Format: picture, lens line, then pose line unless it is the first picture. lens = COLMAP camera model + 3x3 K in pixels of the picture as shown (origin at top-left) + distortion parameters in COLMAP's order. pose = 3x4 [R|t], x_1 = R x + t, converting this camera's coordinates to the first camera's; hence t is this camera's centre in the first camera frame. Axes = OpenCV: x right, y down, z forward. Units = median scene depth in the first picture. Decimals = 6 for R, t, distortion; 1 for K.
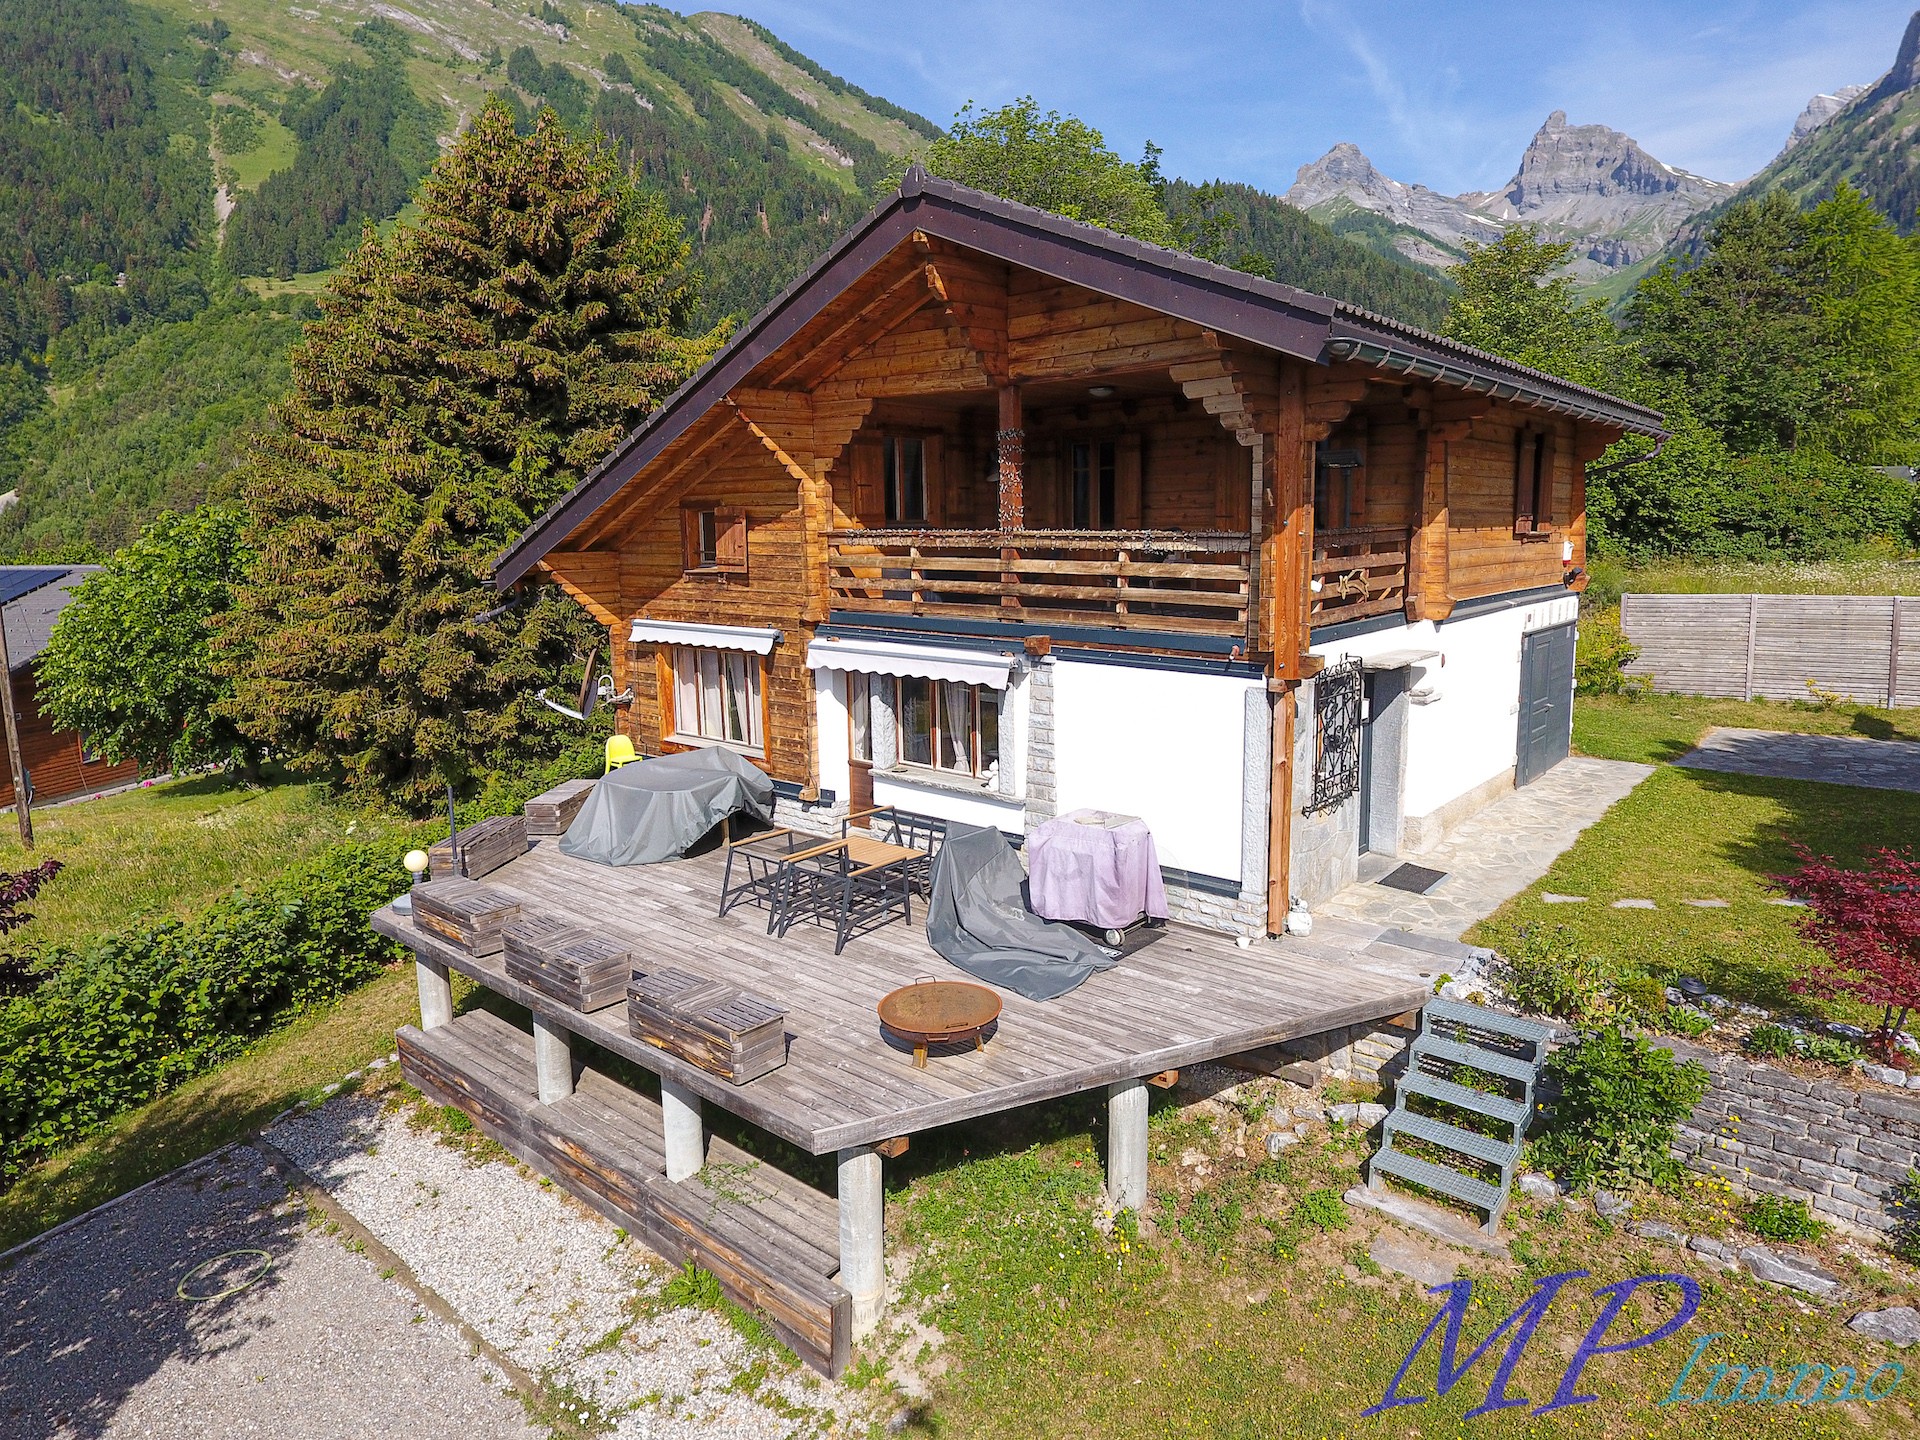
lens RADIAL K [[1119.3, 0, 960.0], [0, 1119.3, 720.0], [0, 0, 1]] dist [0.006823, 0.000376]
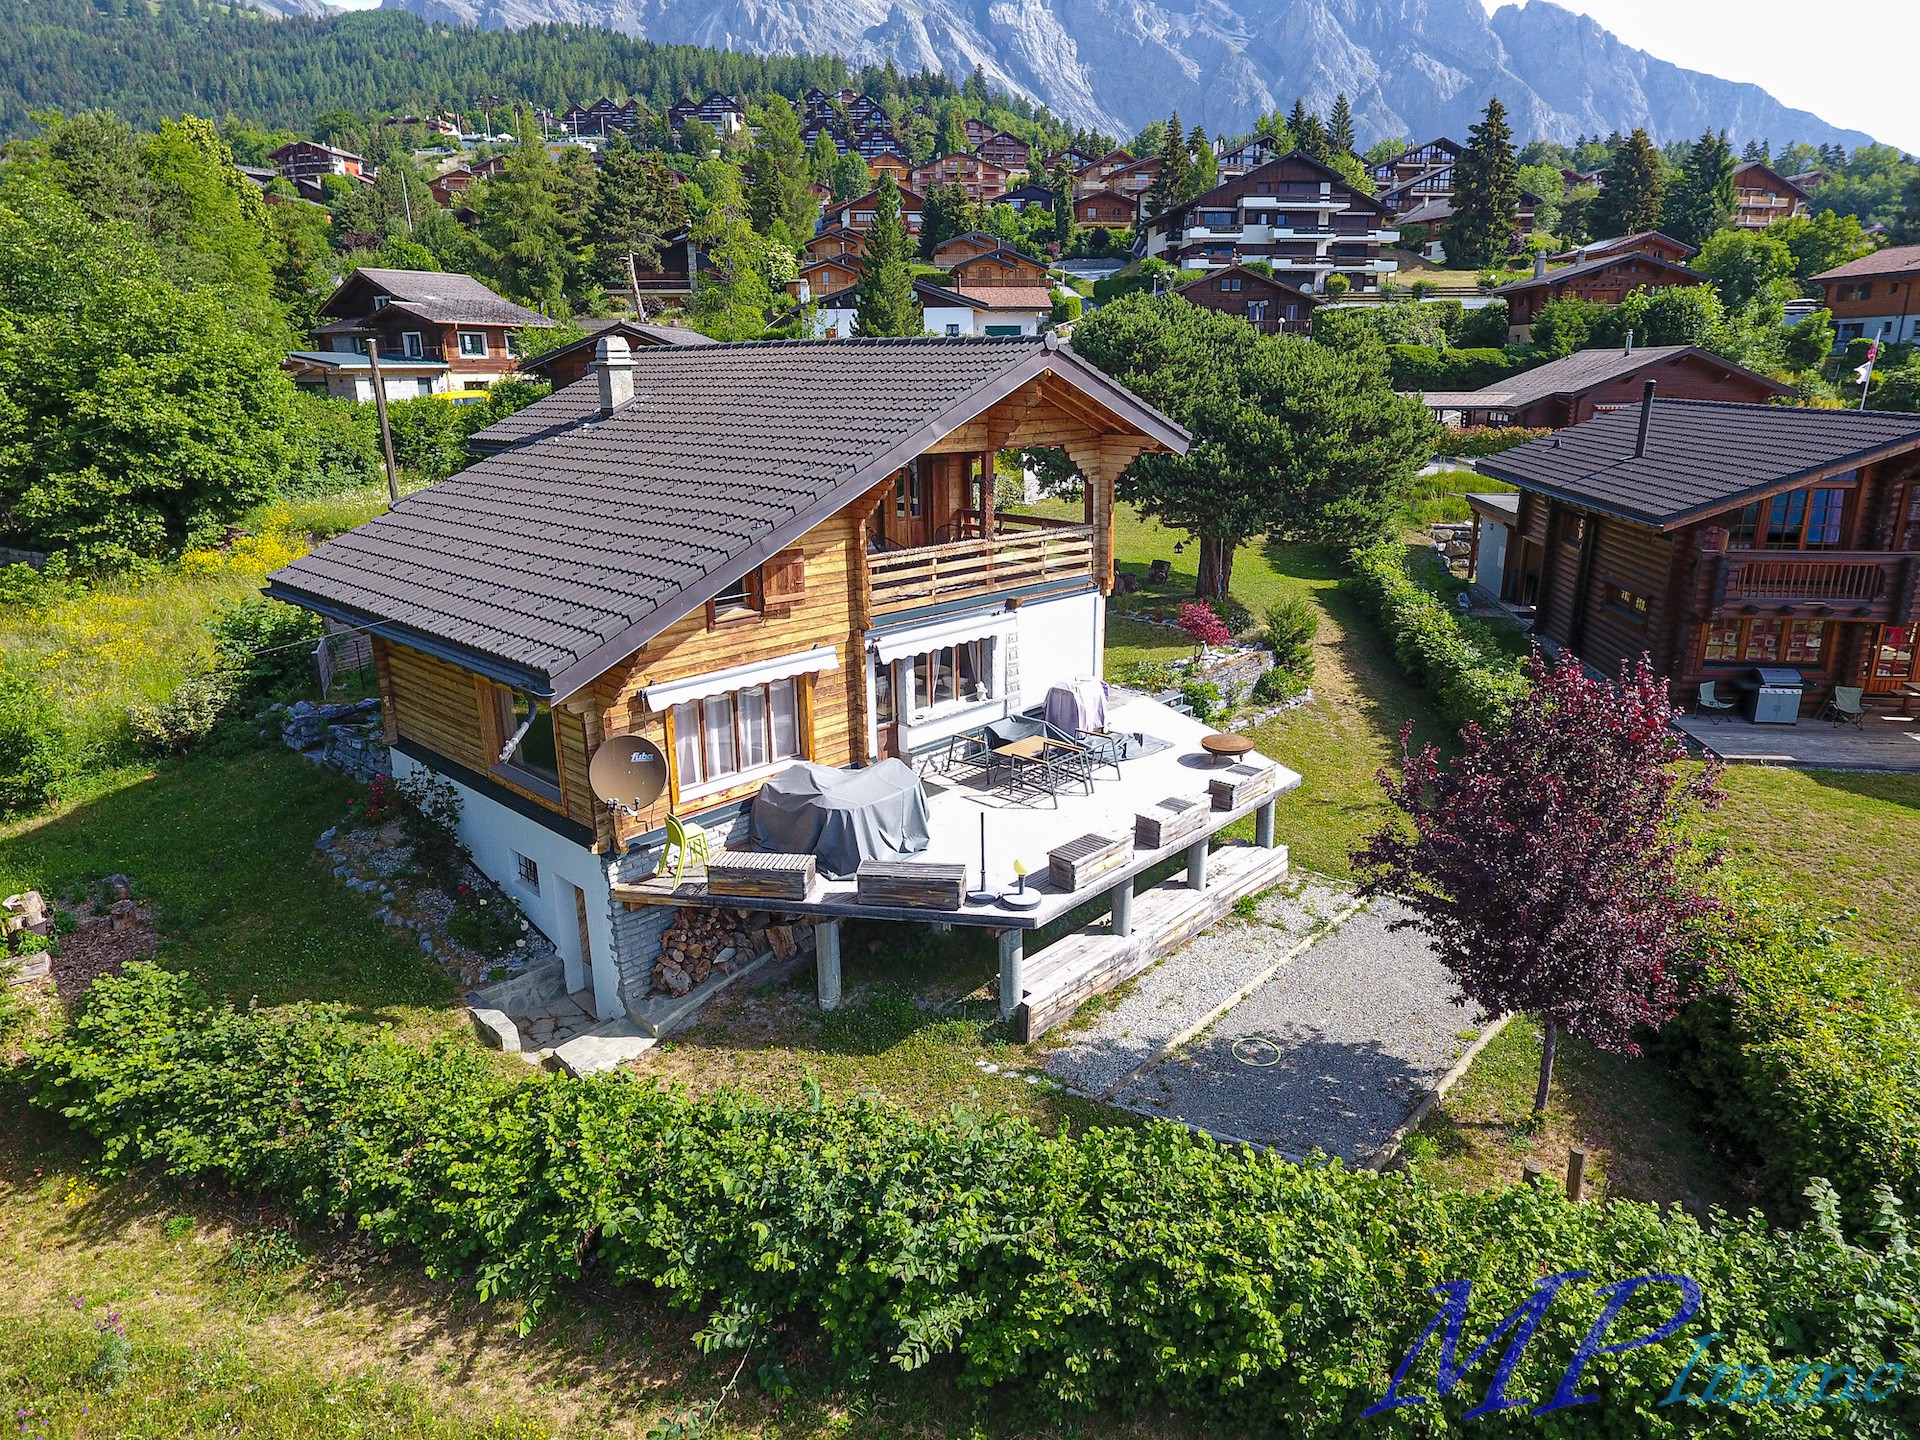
lens RADIAL K [[1119.3, 0, 960.0], [0, 1119.3, 720.0], [0, 0, 1]] dist [0.006823, 0.000376]
pose [[0.037716, -0.282766, 0.958447, -1.622020], [0.179290, 0.945481, 0.271885, -0.373023], [-0.983073, 0.161585, 0.086357, 0.931829]]
